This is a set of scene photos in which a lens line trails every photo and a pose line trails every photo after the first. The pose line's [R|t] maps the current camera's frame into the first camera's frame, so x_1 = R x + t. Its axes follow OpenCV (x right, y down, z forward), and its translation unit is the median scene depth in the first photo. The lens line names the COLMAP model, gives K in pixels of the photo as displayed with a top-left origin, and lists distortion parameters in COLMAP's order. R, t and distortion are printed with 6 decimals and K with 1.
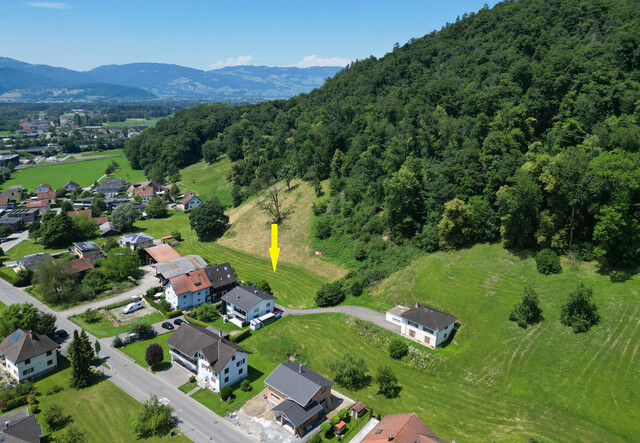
lens RADIAL K [[450.3, 0, 320.0], [0, 450.3, 221.5], [0, 0, 1]] dist [0.002978, -0.001522]
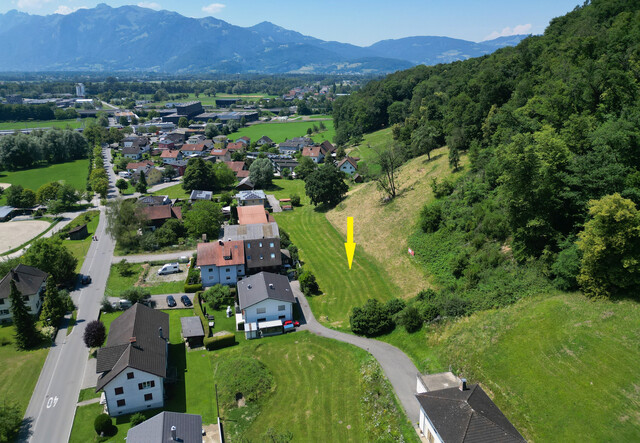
lens RADIAL K [[465.5, 0, 320.0], [0, 465.5, 221.5], [0, 0, 1]] dist [0.005076, -0.000964]
pose [[0.863999, 0.171520, -0.473378, 0.232629], [-0.149960, 0.985180, 0.083258, -0.013260], [0.480643, -0.000947, 0.876916, 0.371254]]
